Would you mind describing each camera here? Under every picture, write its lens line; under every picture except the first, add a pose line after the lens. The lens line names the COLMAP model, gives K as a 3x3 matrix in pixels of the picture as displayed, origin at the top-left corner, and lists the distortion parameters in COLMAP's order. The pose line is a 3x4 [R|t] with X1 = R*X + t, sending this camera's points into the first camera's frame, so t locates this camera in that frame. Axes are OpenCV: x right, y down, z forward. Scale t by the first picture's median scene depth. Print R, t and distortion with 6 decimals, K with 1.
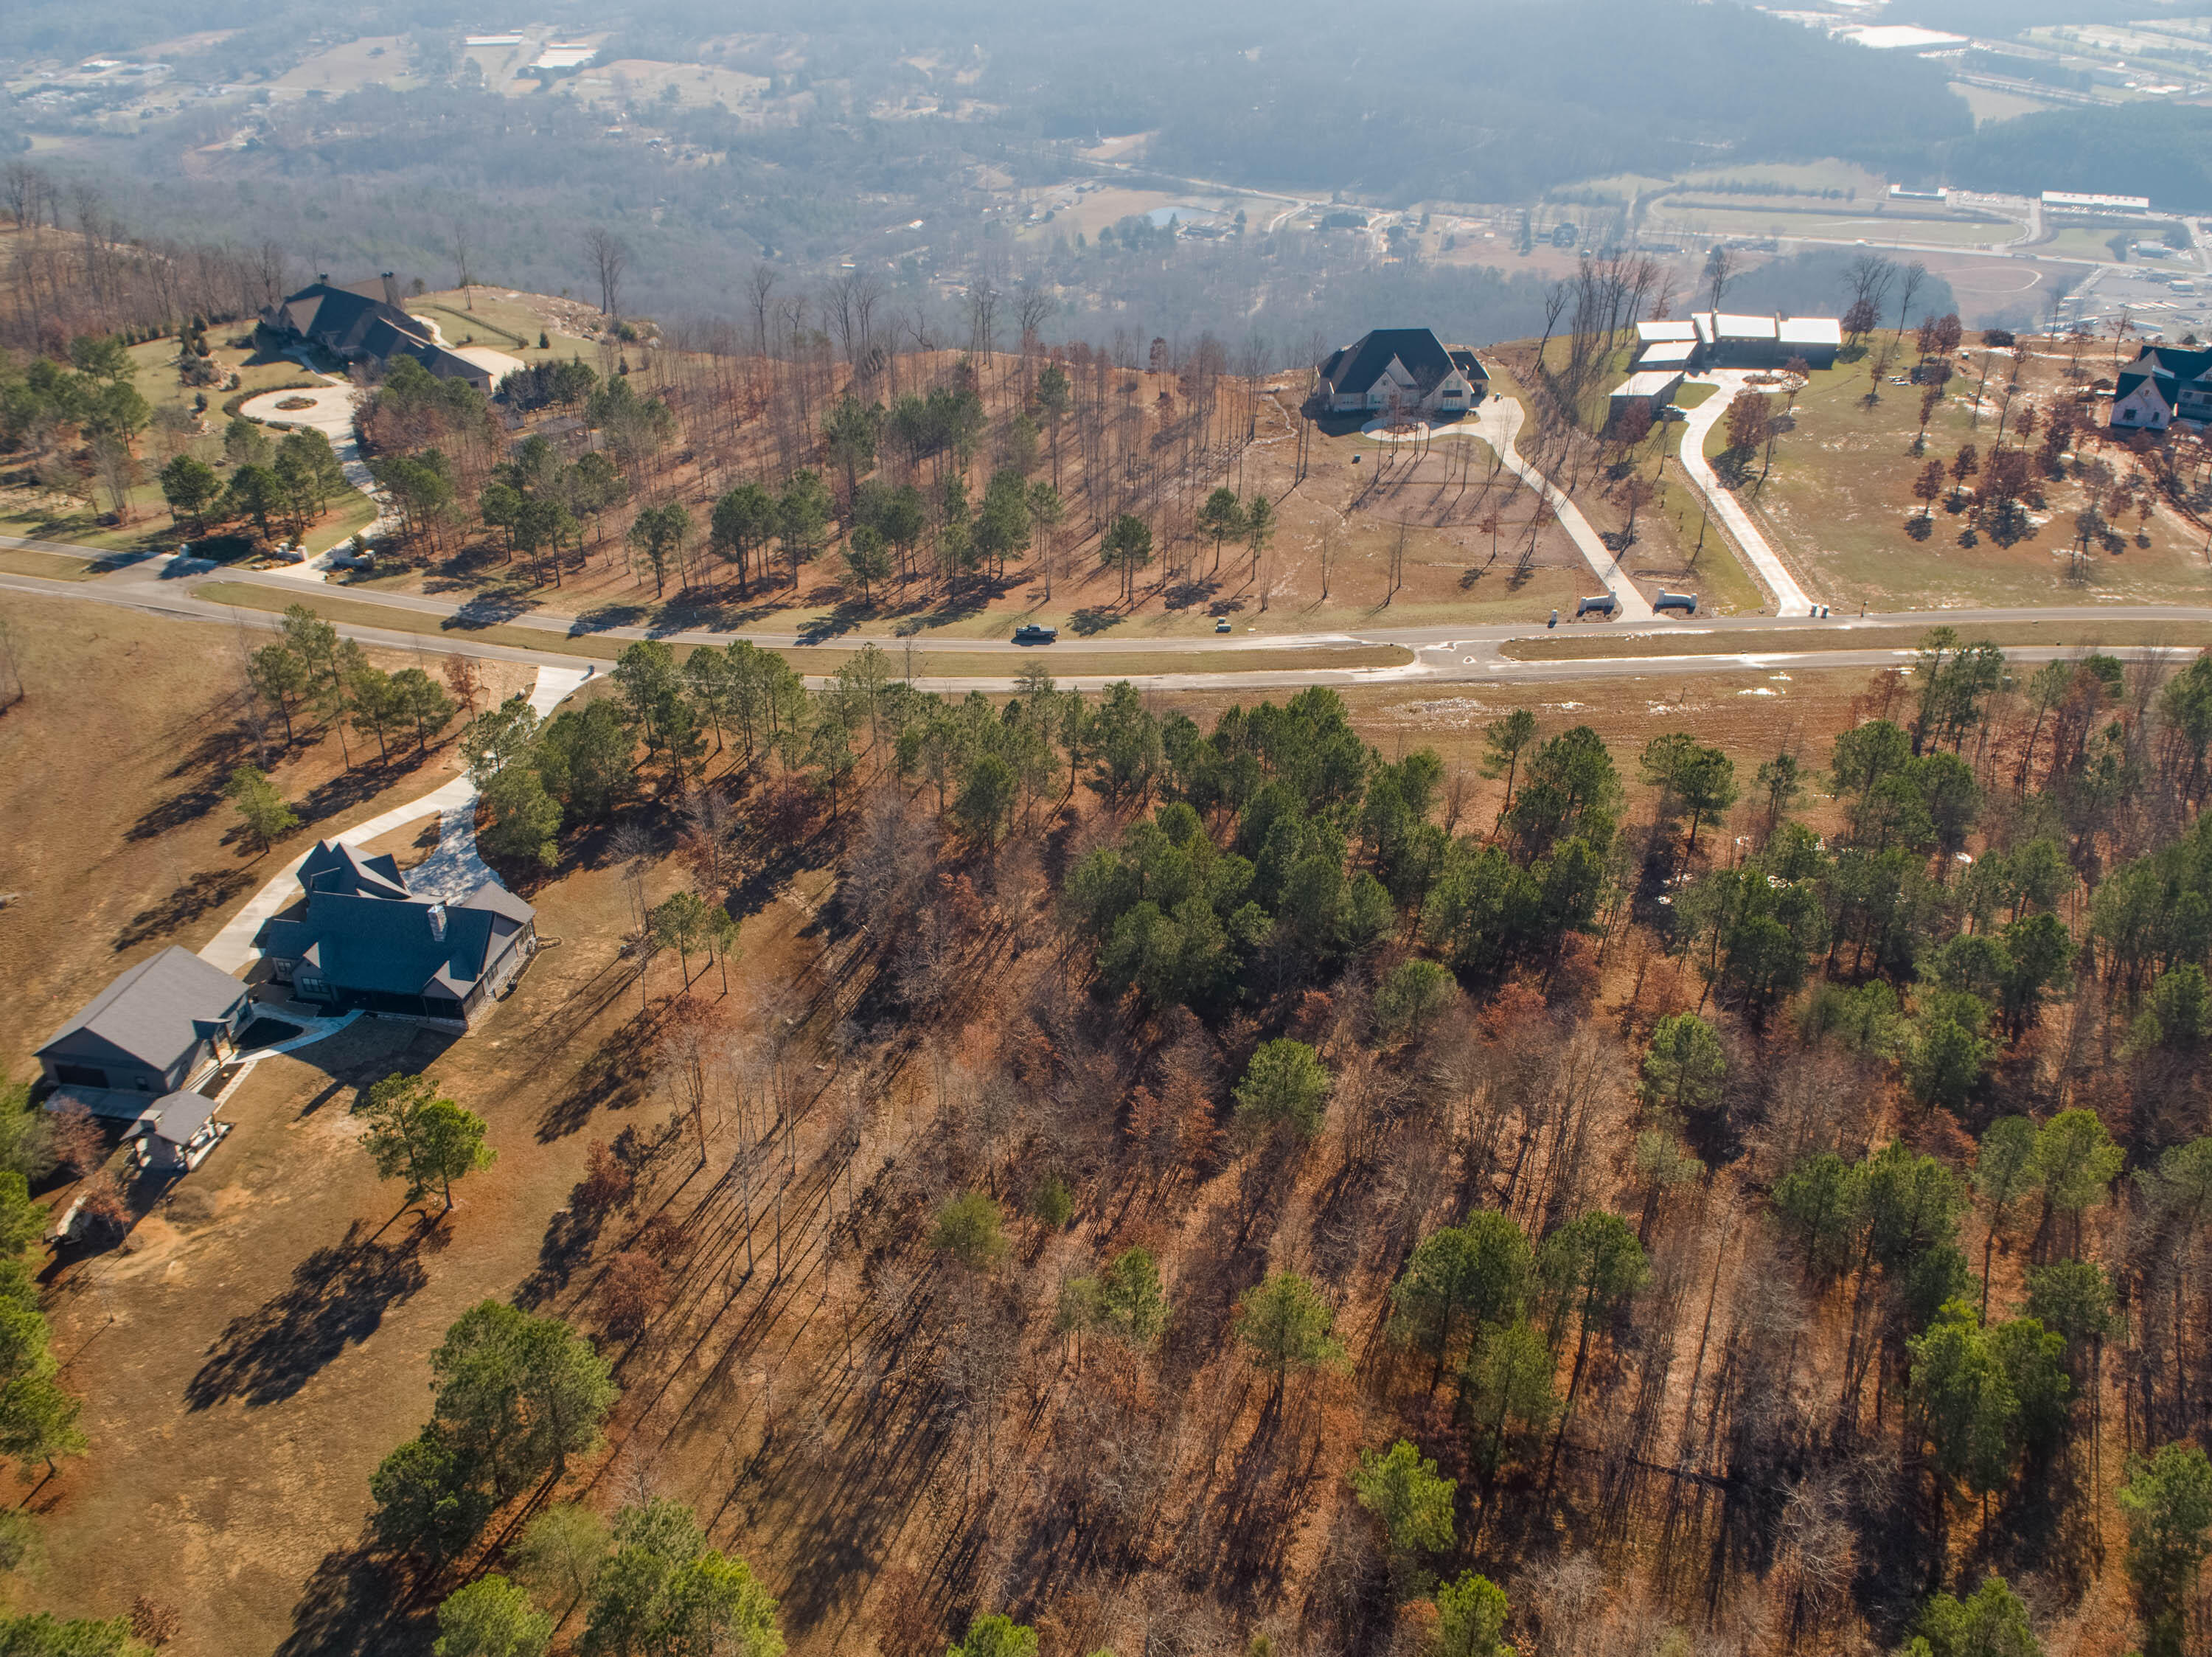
lens RADIAL K [[1827.6, 0, 1111.6], [0, 1827.6, 844.7], [0, 0, 1]] dist [0.311799, -0.451471]
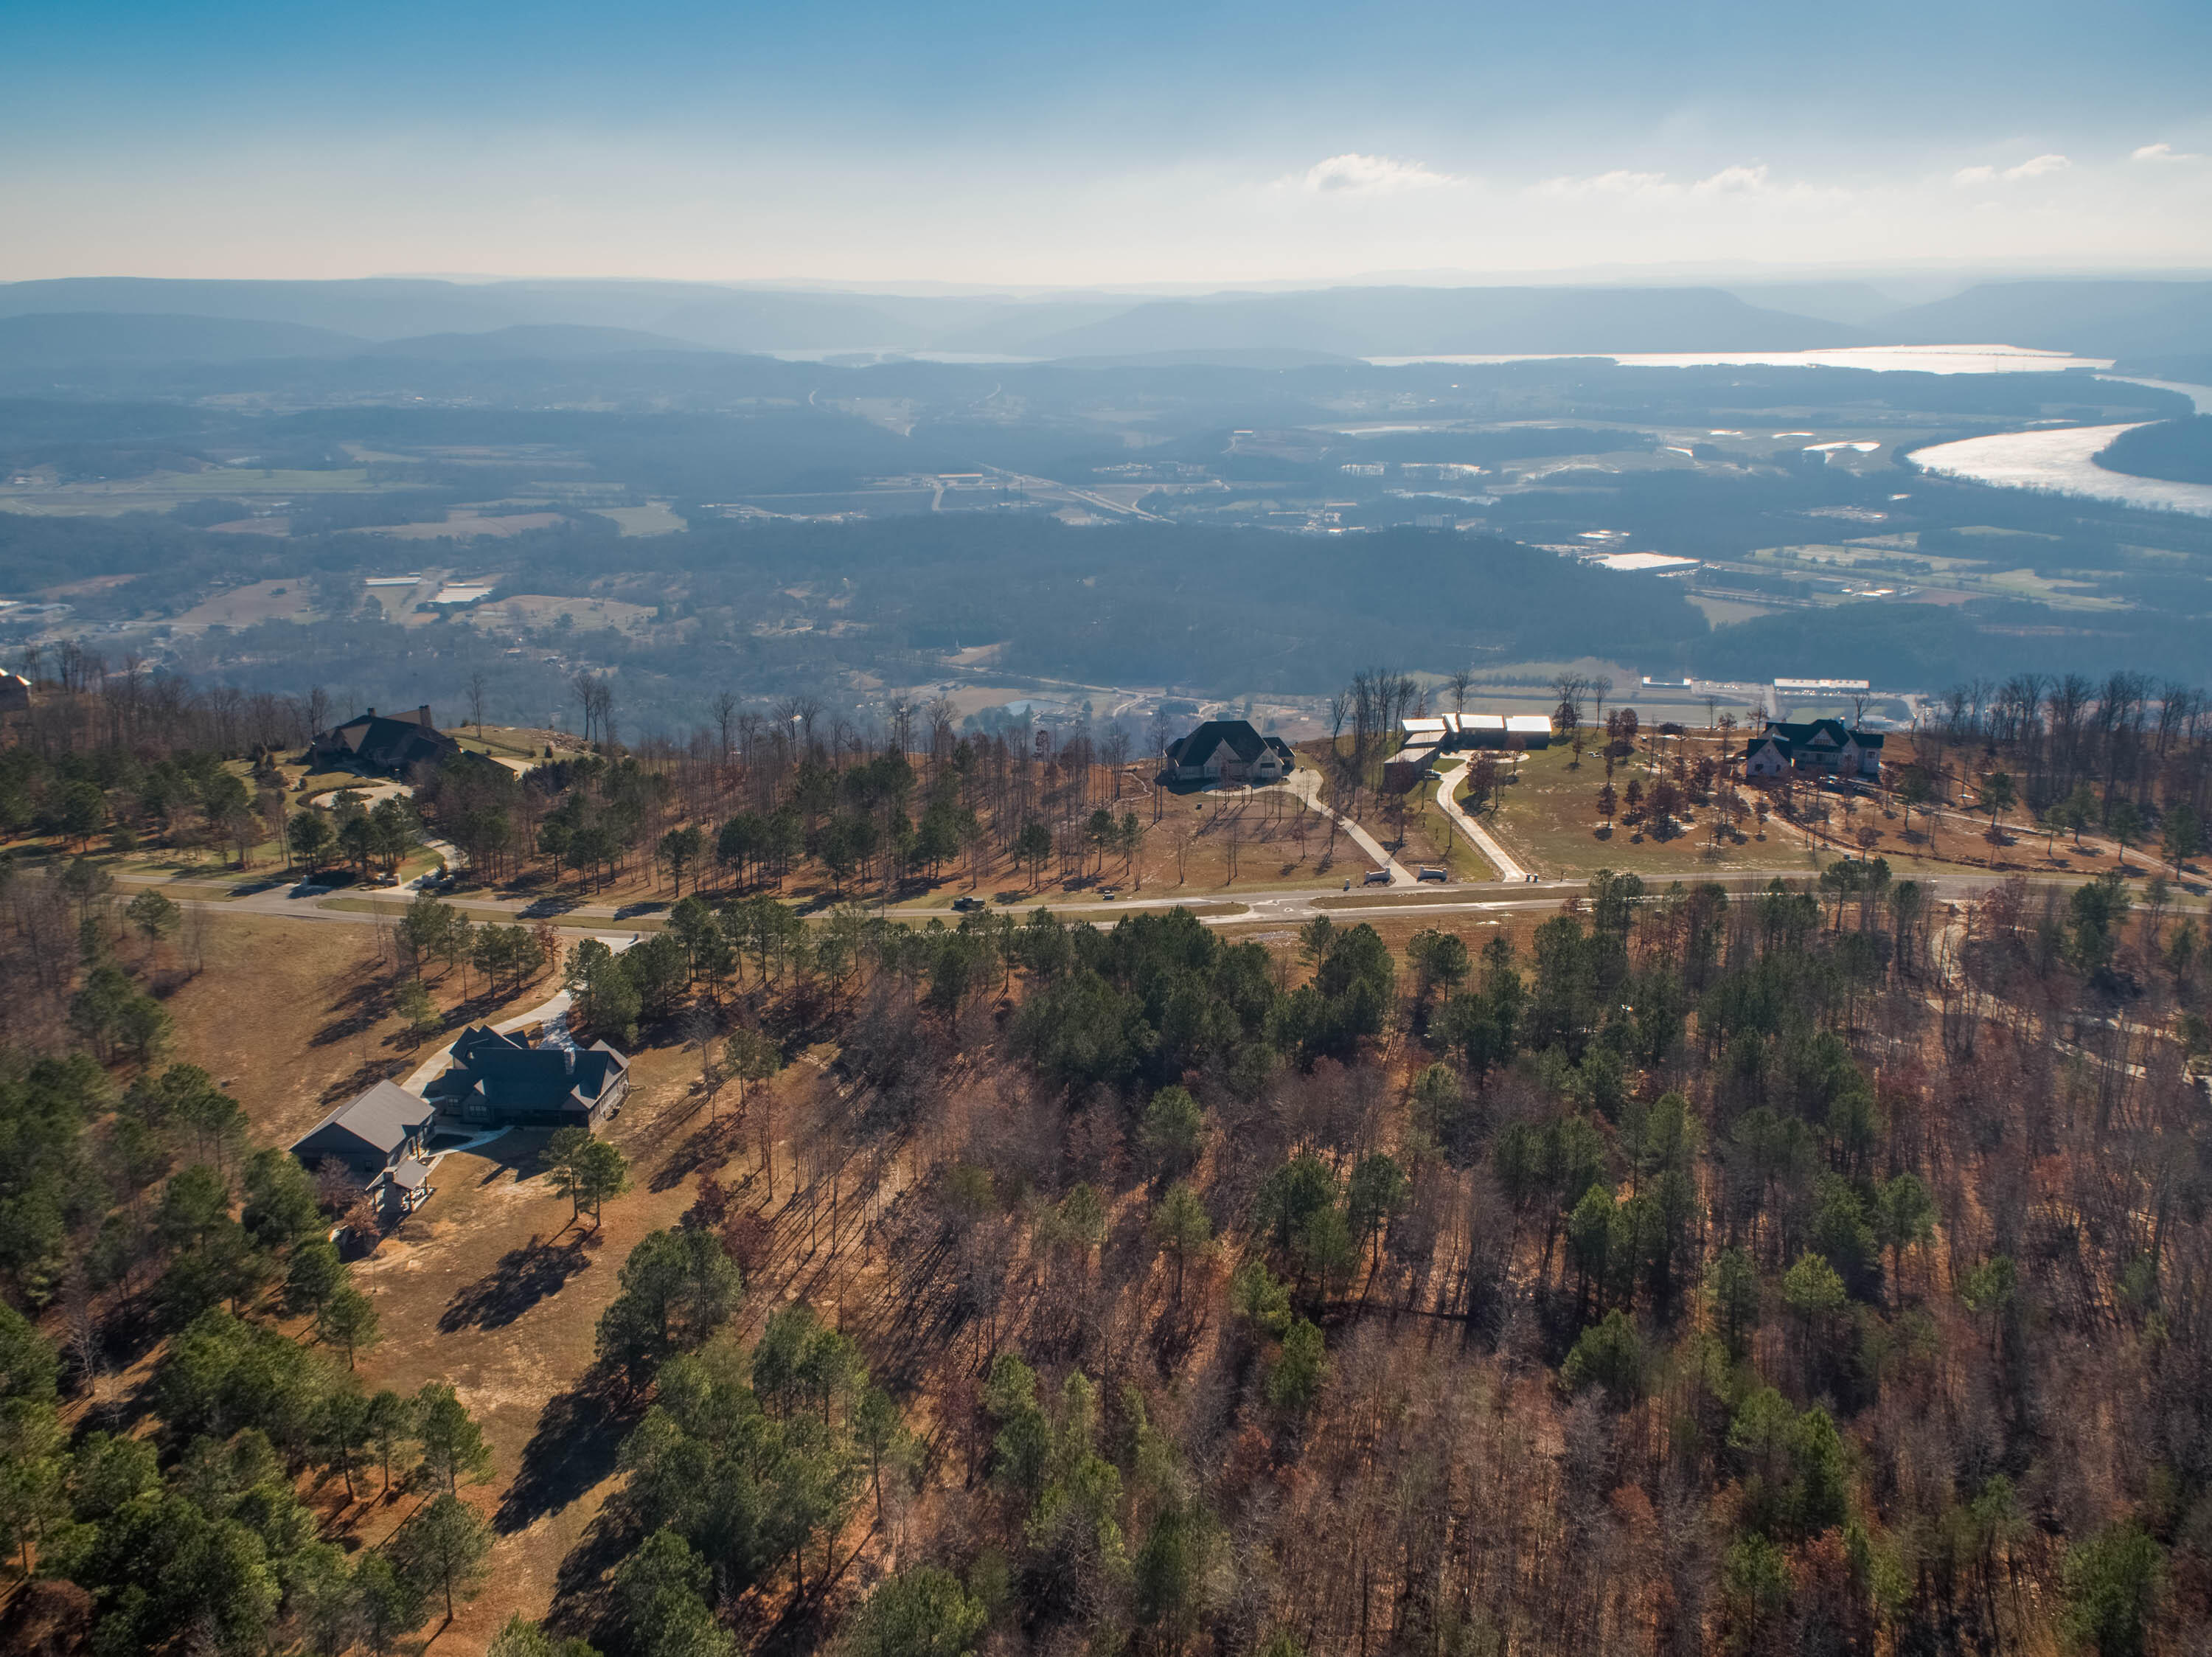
lens RADIAL K [[1827.6, 0, 1111.6], [0, 1827.6, 844.7], [0, 0, 1]] dist [0.311799, -0.451471]
pose [[0.996516, -0.027840, 0.078616, -0.039661], [0.046950, 0.966348, -0.252916, 0.176539], [-0.068929, 0.255726, 0.964289, -0.289280]]
